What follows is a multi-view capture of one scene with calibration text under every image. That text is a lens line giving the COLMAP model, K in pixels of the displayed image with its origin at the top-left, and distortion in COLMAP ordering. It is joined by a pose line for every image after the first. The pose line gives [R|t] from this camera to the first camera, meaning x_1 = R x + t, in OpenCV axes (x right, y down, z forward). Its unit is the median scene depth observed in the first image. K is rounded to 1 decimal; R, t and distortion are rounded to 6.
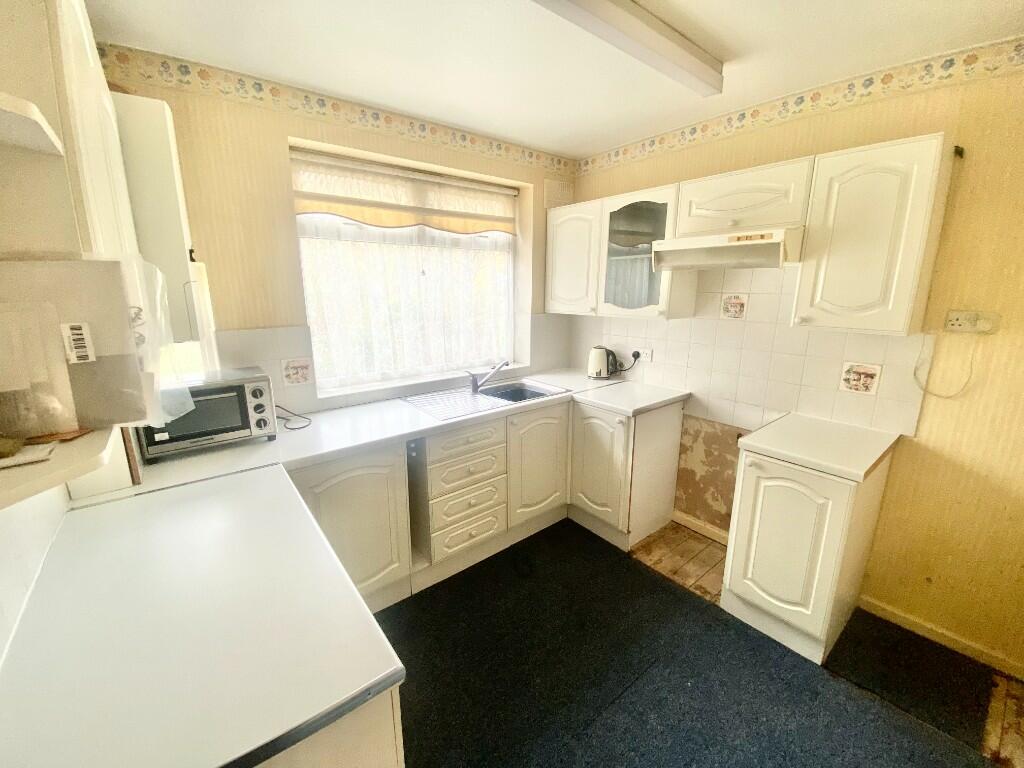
lens RADIAL K [[412.2, 0, 508.4], [0, 412.2, 383.3], [0, 0, 1]] dist [0.028028, -0.024010]
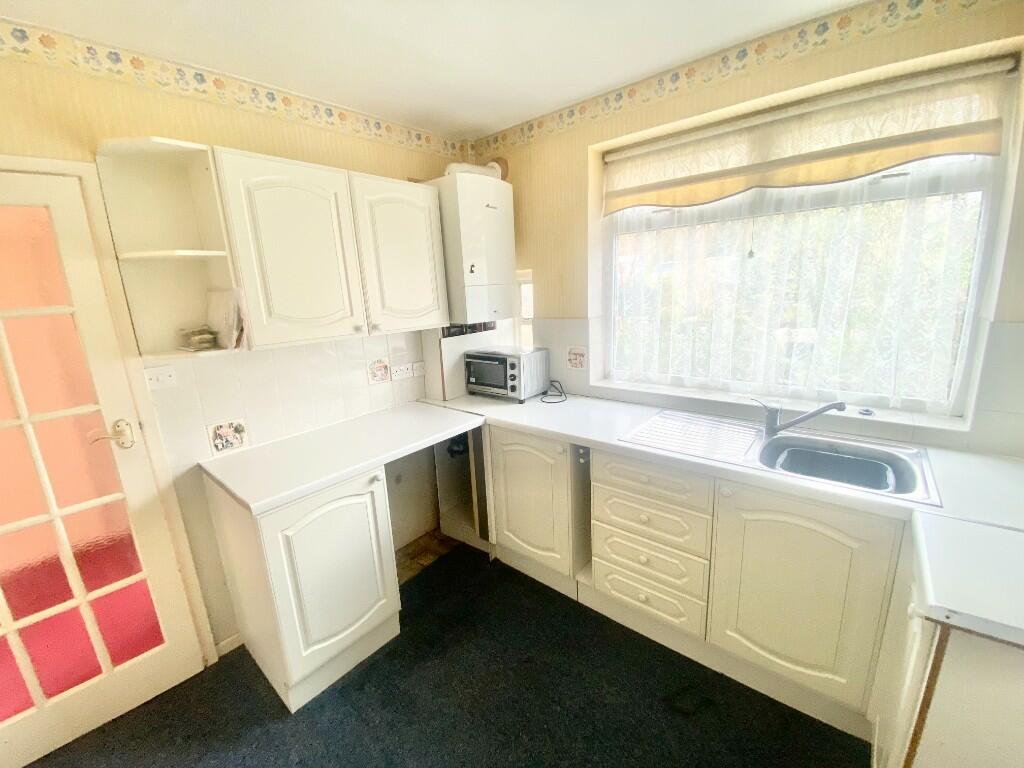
lens RADIAL K [[425.0, 0, 510.8], [0, 425.0, 378.8], [0, 0, 1]] dist [0.030109, -0.020926]
pose [[0.198208, 0.211111, -0.957155, 0.527268], [-0.170278, 0.969097, 0.178484, -0.132262], [0.965256, 0.127605, 0.228030, 0.499343]]
